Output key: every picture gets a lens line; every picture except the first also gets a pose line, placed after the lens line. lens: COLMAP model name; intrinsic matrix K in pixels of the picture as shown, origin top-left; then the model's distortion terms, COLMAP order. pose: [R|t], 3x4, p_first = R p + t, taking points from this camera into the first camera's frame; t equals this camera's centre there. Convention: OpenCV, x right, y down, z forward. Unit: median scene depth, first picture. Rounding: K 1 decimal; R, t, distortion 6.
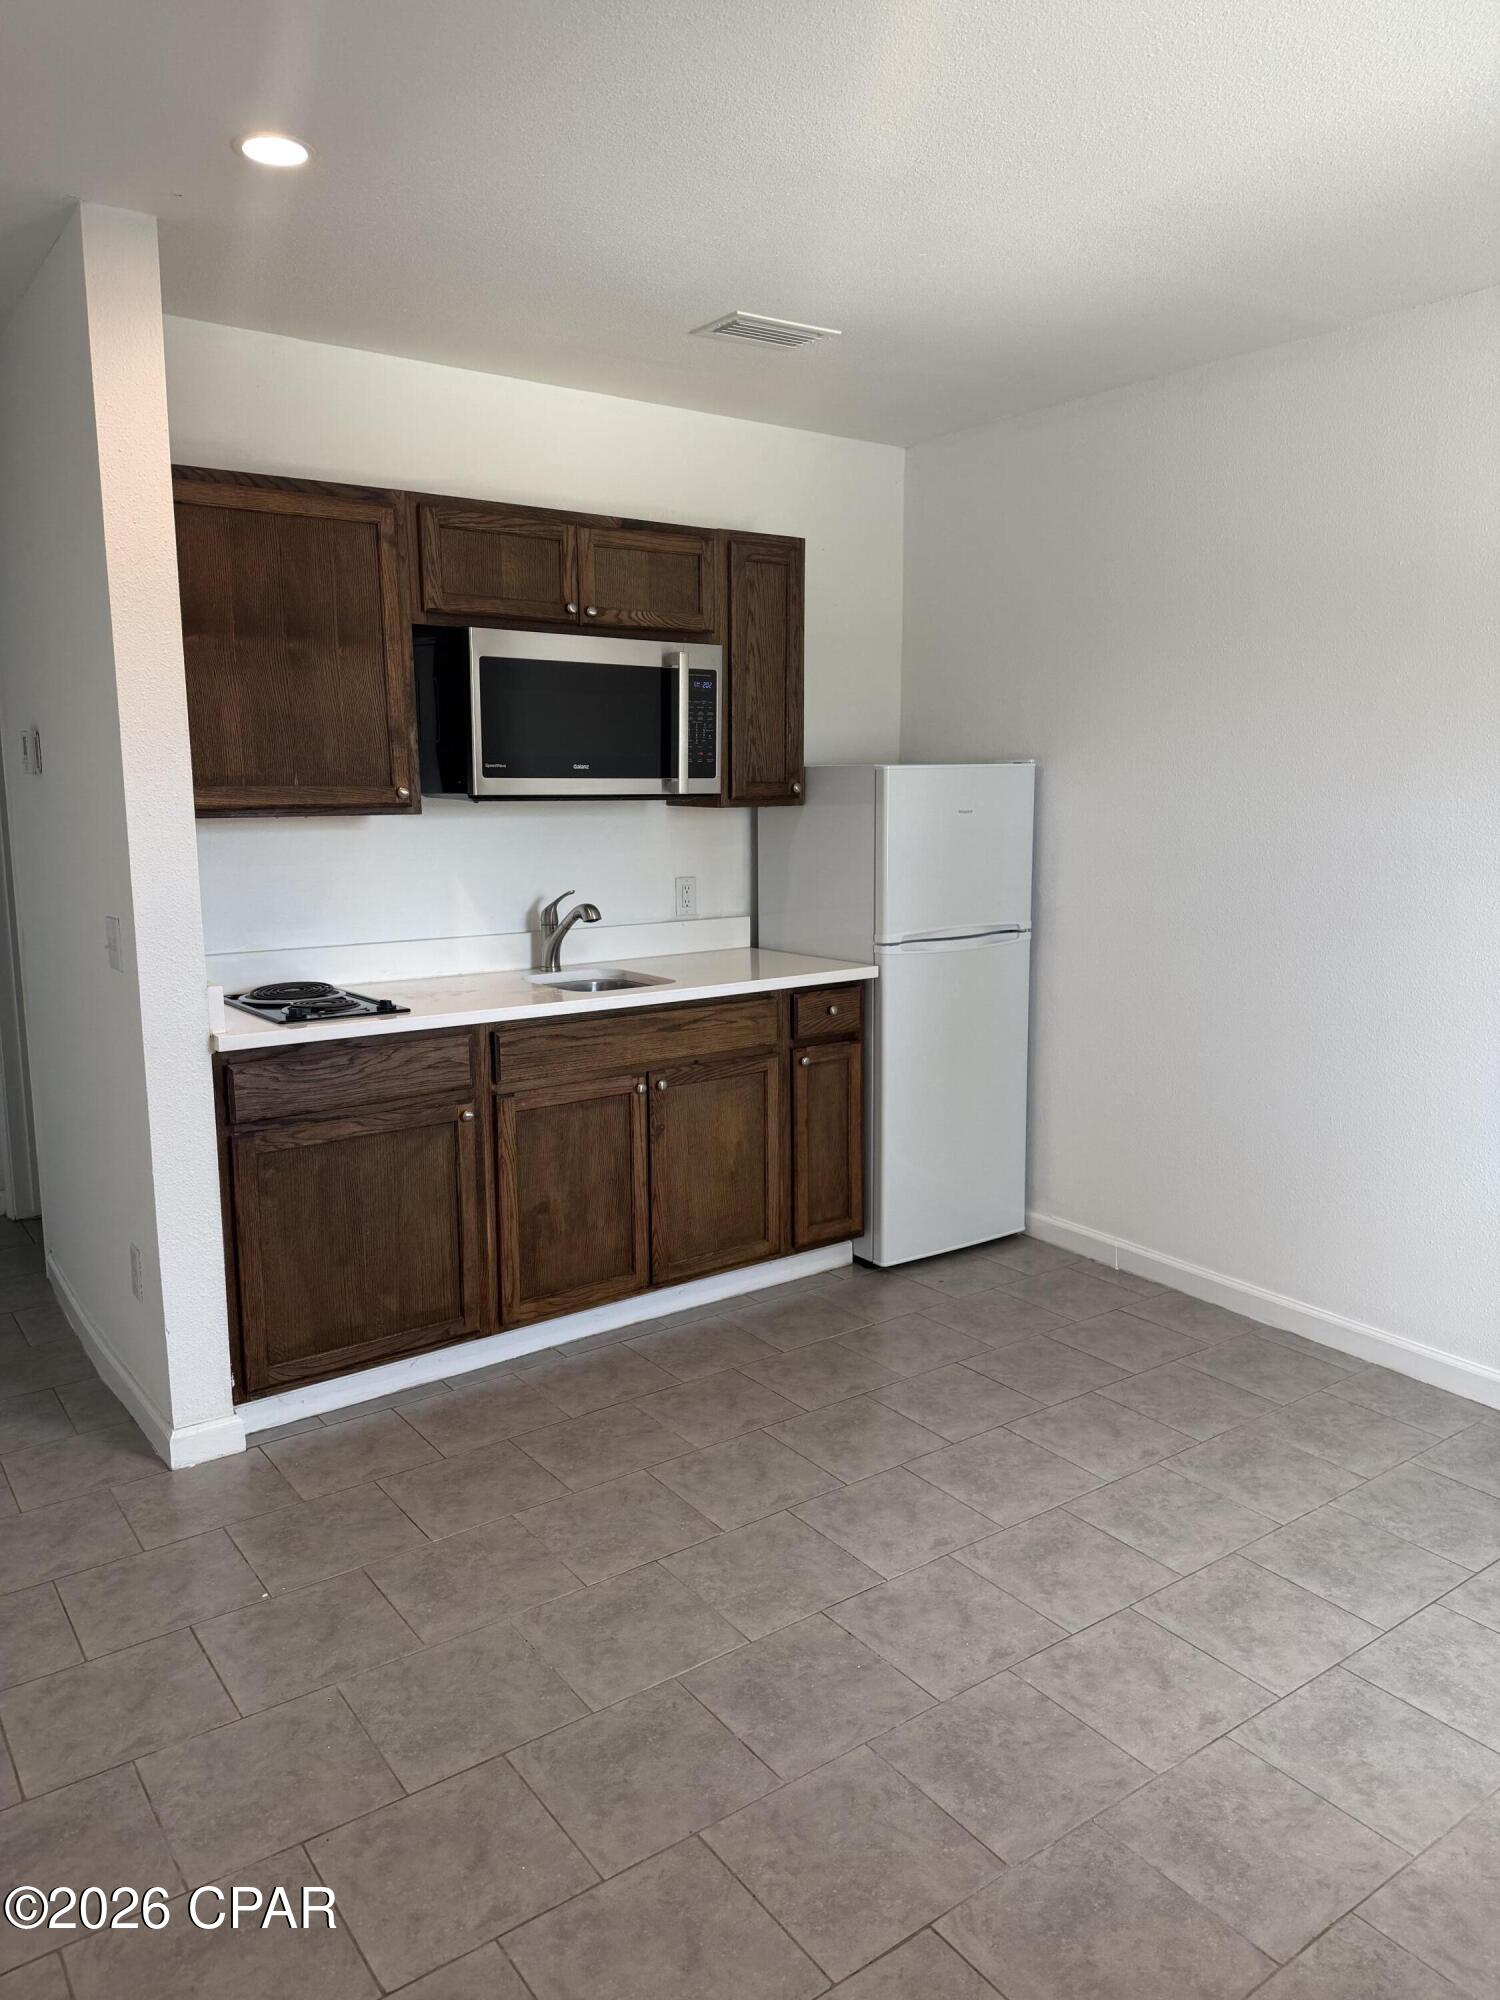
lens RADIAL K [[1407.3, 0, 747.5], [0, 1407.3, 1026.2], [0, 0, 1]] dist [0.123961, -0.168713]
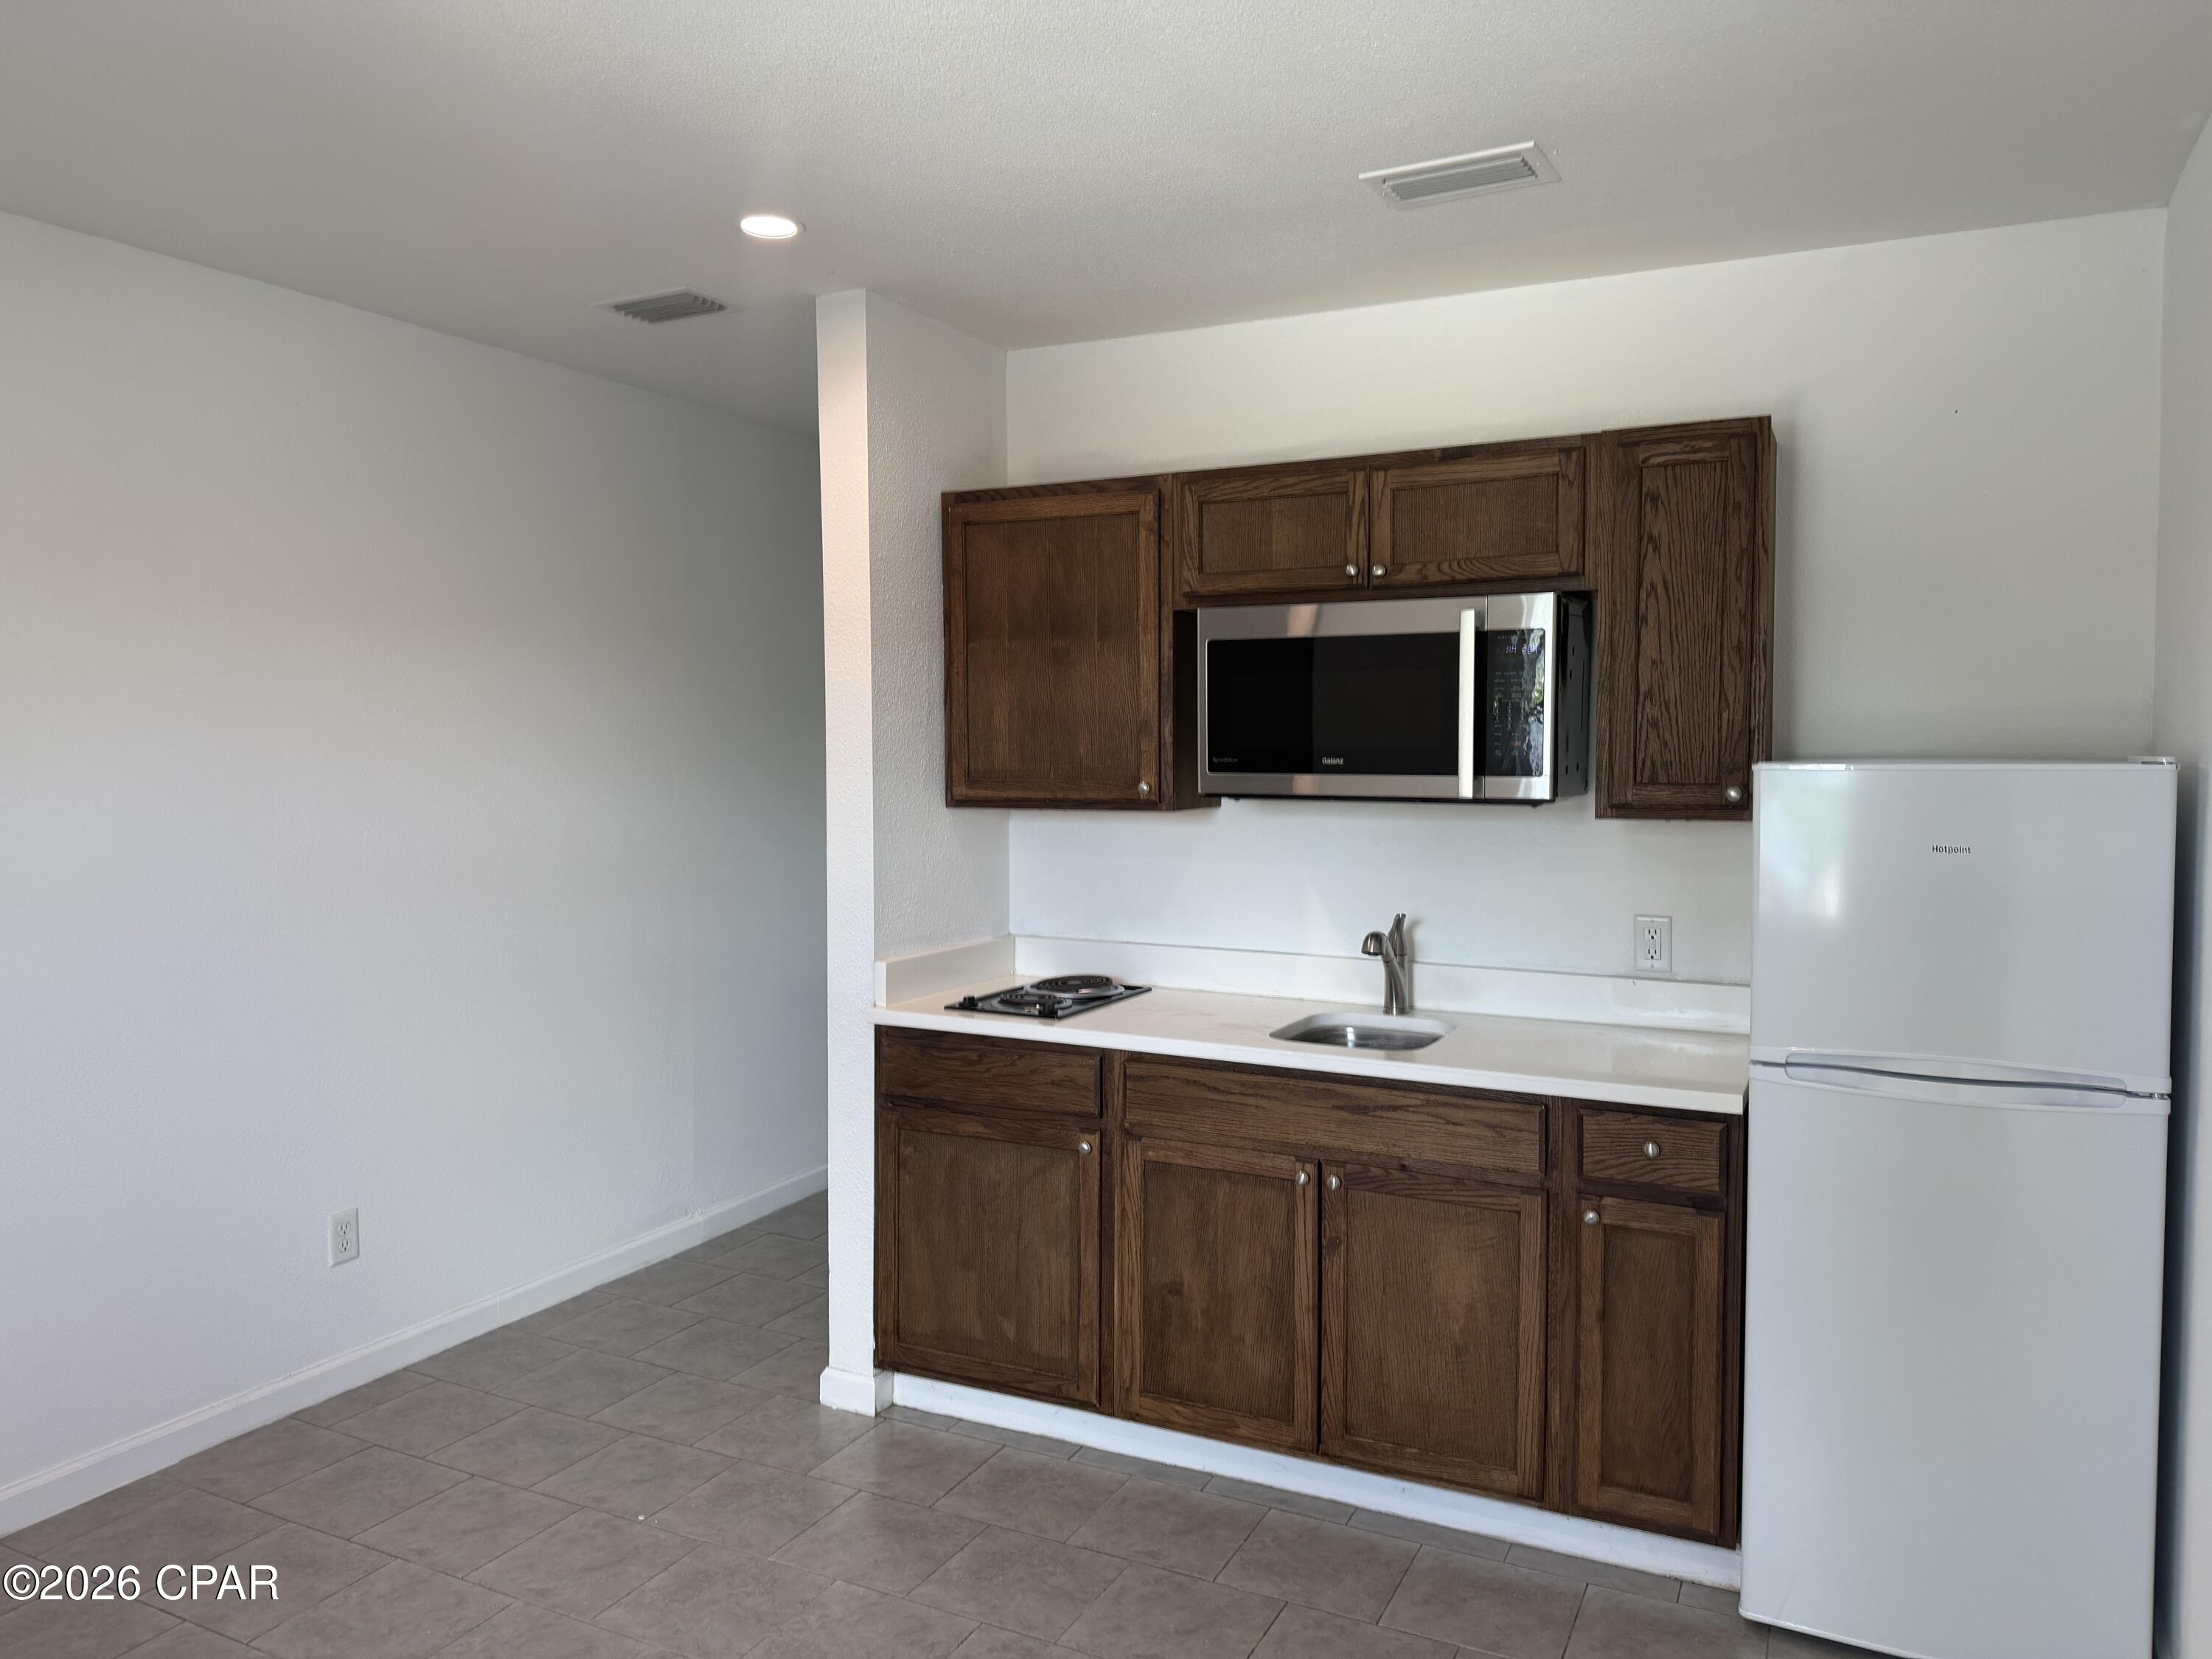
lens RADIAL K [[1534.1, 0, 1106.0], [0, 1534.1, 829.5], [0, 0, 1]] dist [0.139646, -0.302712]
pose [[0.448526, 0.053902, -0.892143, 0.616772], [-0.158855, 0.987095, -0.020225, -0.108851], [0.879539, 0.150792, 0.451301, 0.507544]]
